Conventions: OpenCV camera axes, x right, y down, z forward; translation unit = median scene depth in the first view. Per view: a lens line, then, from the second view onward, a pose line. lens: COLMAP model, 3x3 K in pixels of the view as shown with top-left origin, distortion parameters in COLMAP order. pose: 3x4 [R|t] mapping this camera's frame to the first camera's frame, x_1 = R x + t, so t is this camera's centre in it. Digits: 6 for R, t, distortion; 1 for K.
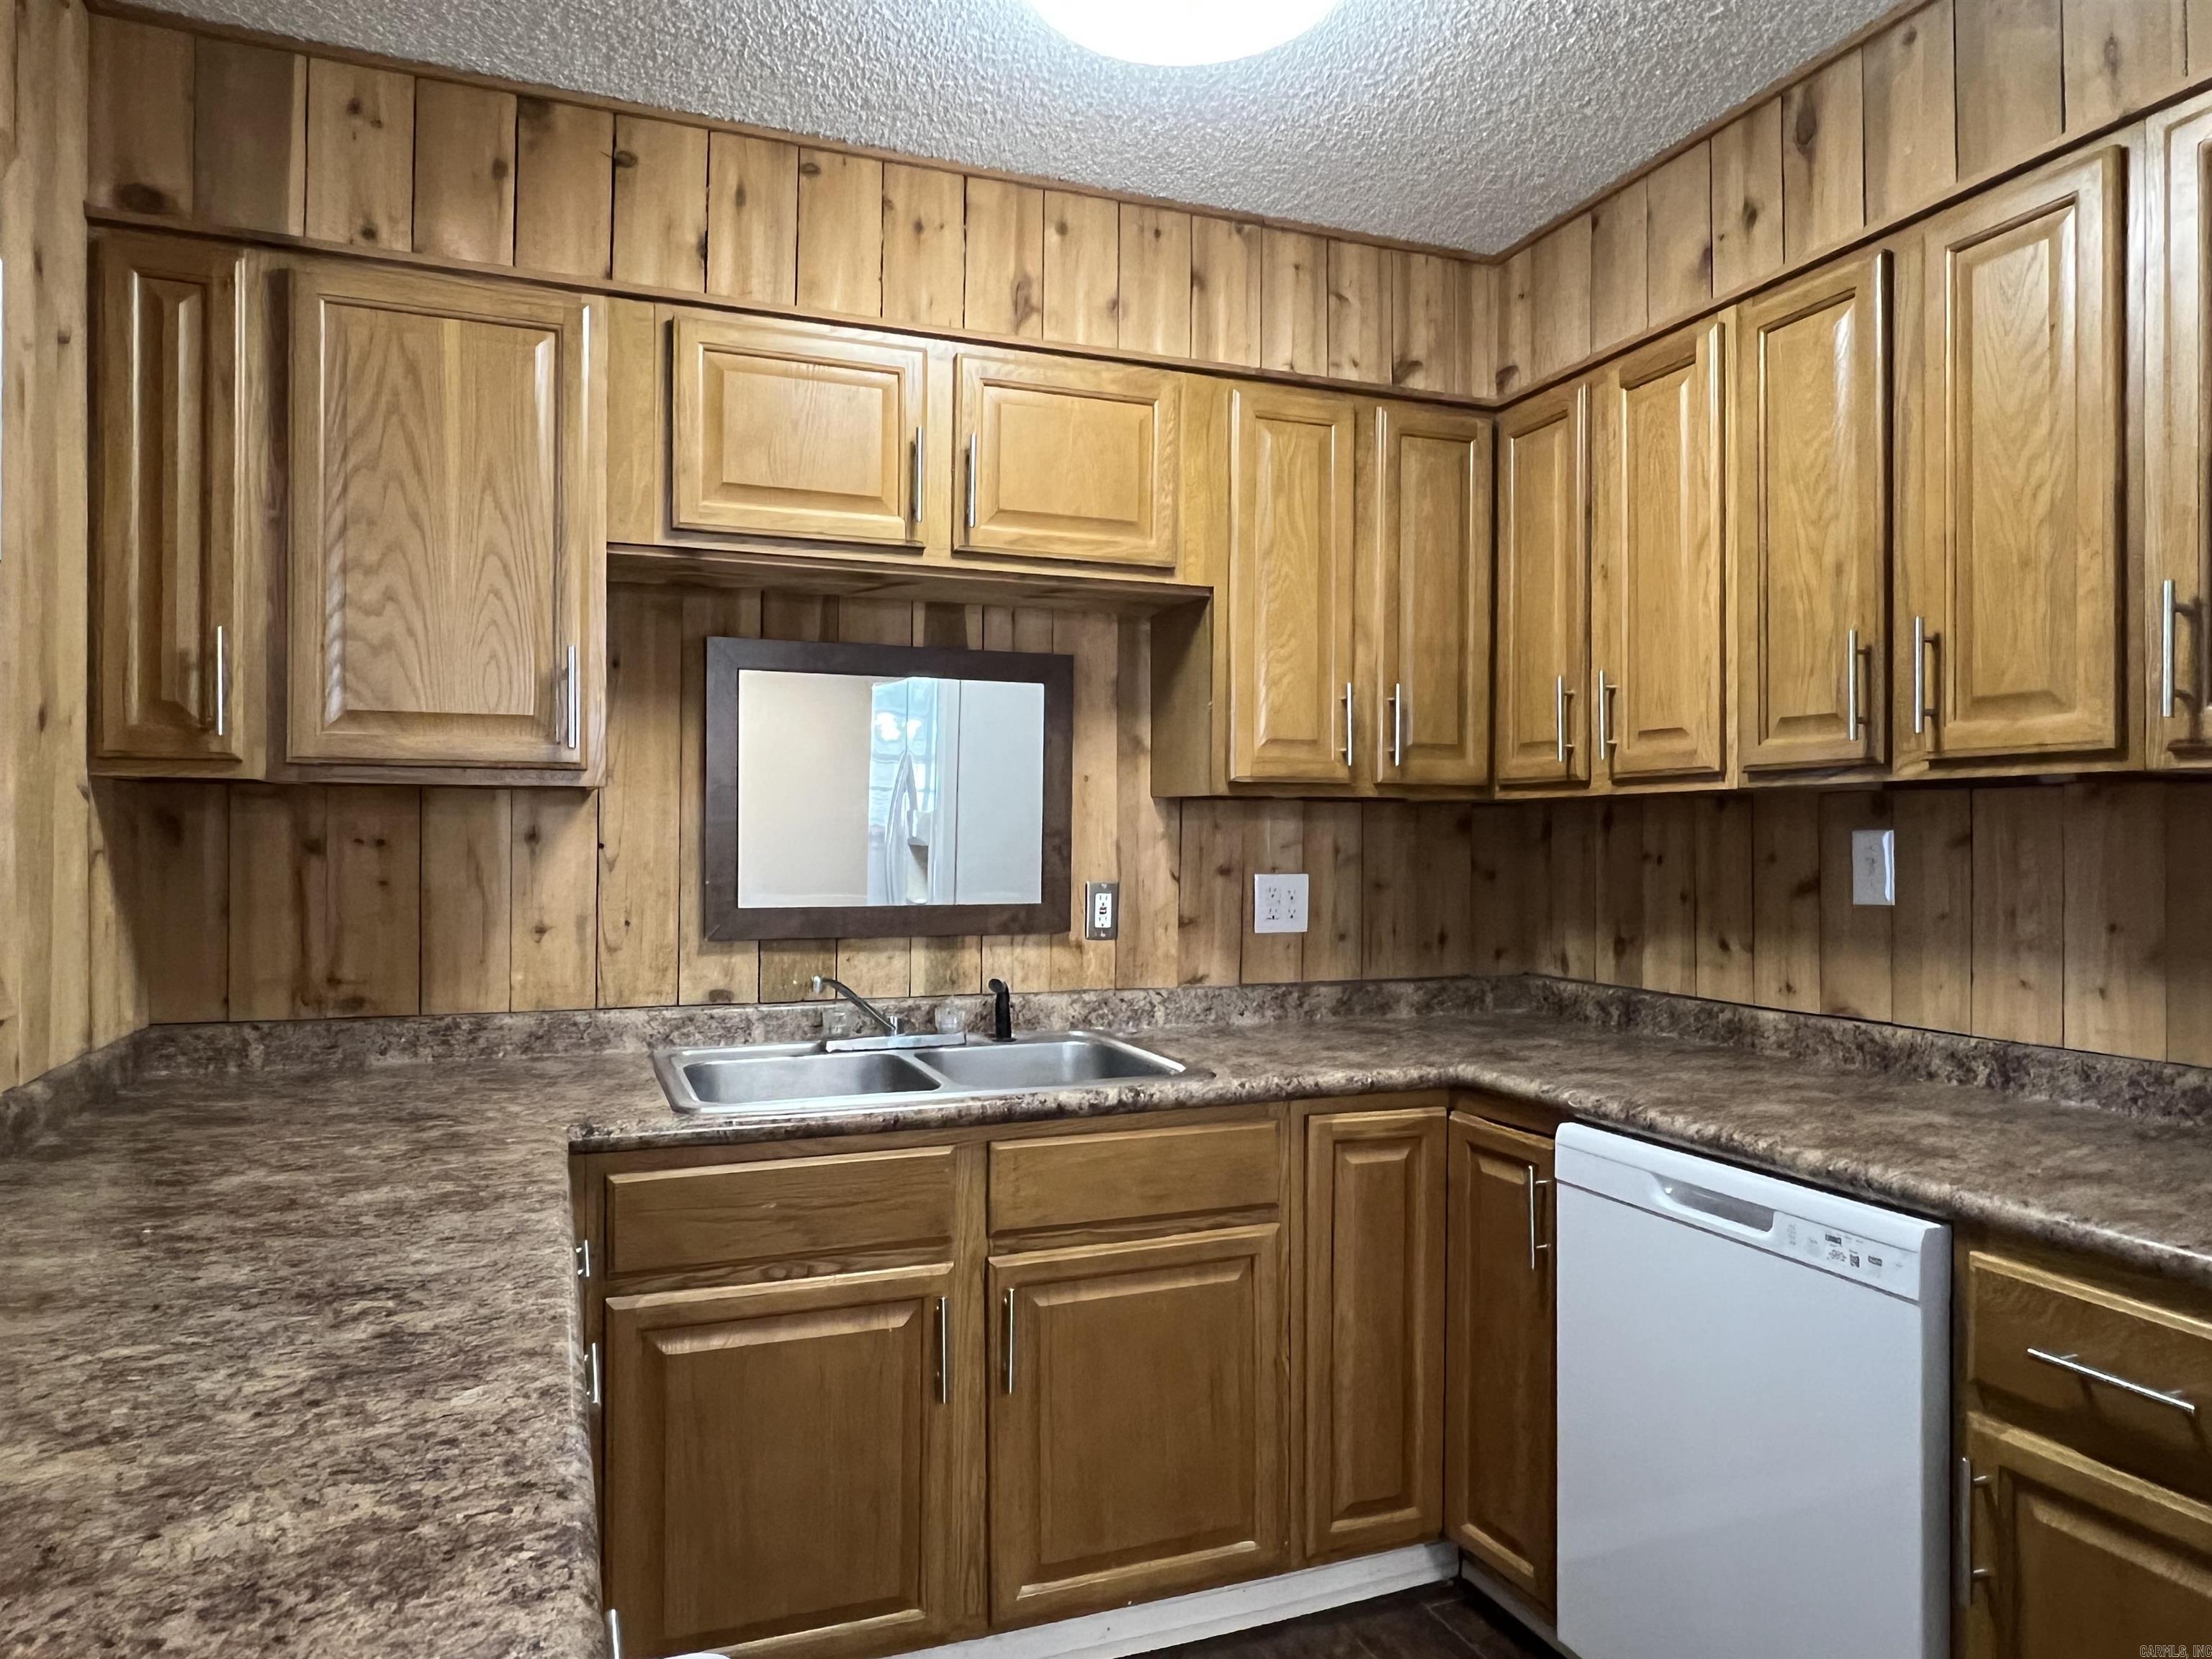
lens RADIAL K [[1424.3, 0, 1090.8], [0, 1424.3, 825.8], [0, 0, 1]] dist [0.003185, -0.000777]
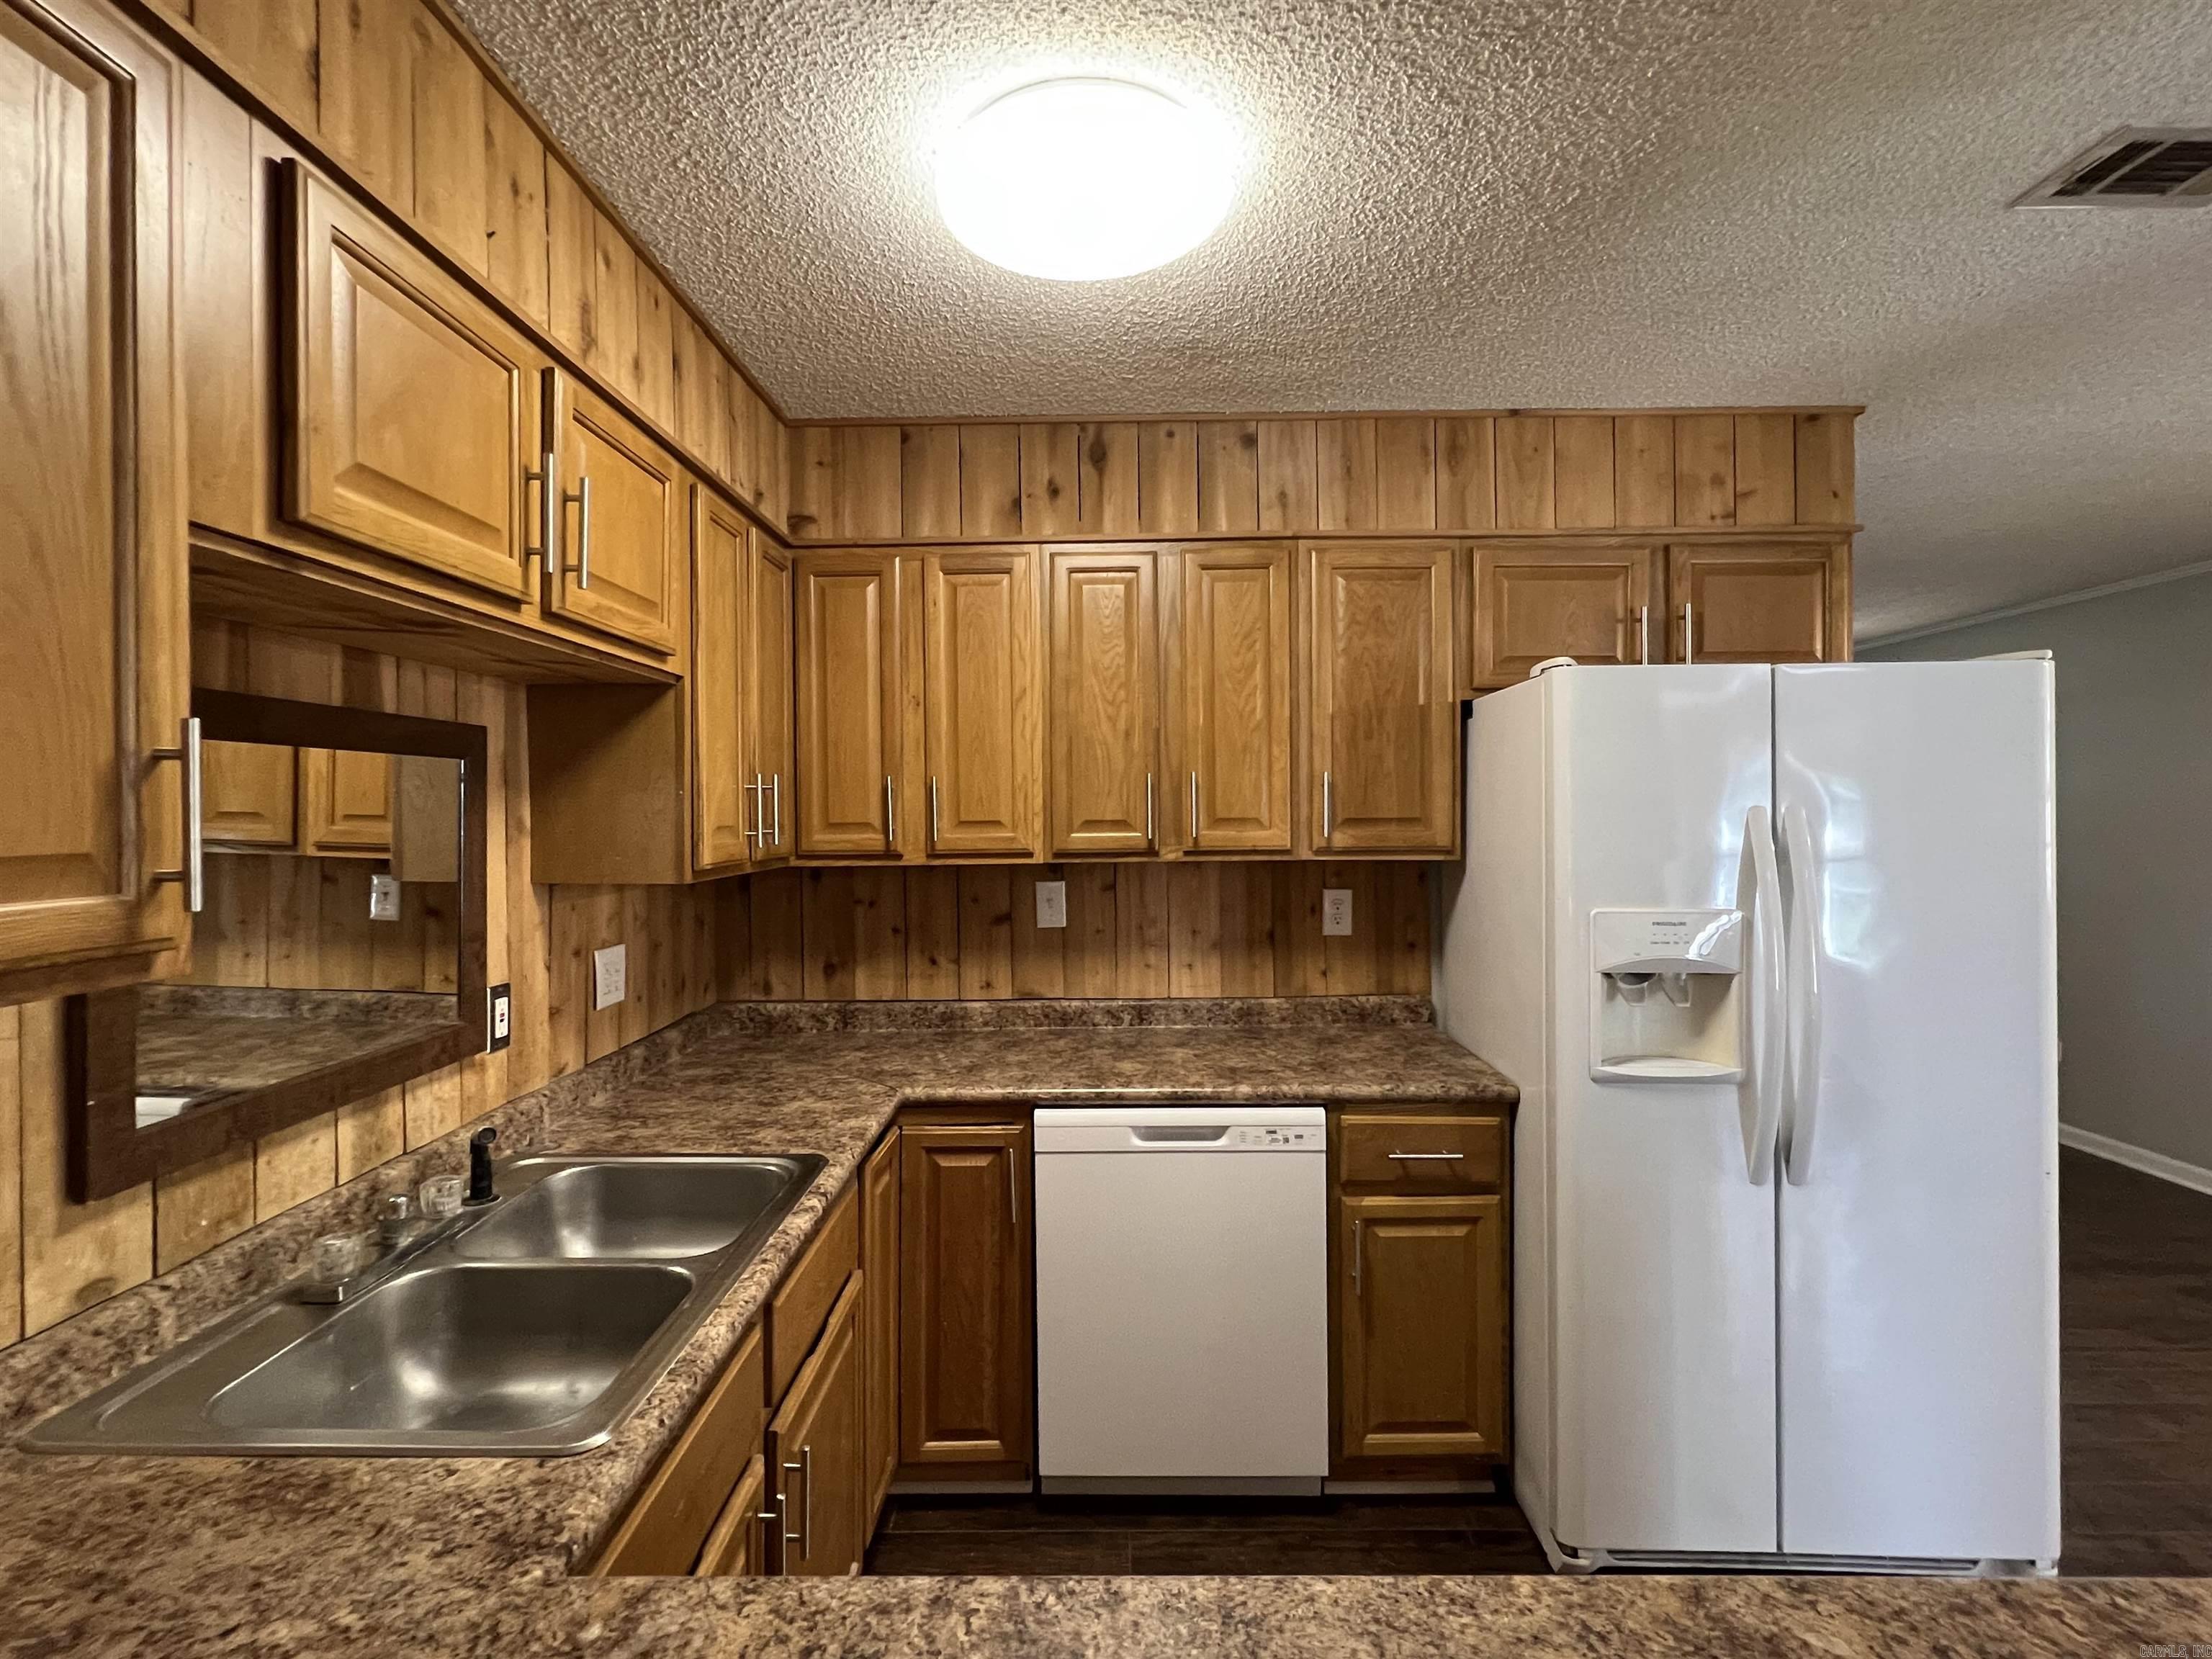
lens RADIAL K [[1059.3, 0, 1098.8], [0, 1059.3, 821.8], [0, 0, 1]] dist [0.000891, 0.000429]
pose [[0.370491, -0.017161, 0.928678, -0.549165], [0.002119, 0.999842, 0.017631, -0.085786], [-0.928834, -0.004564, 0.370468, 0.496931]]
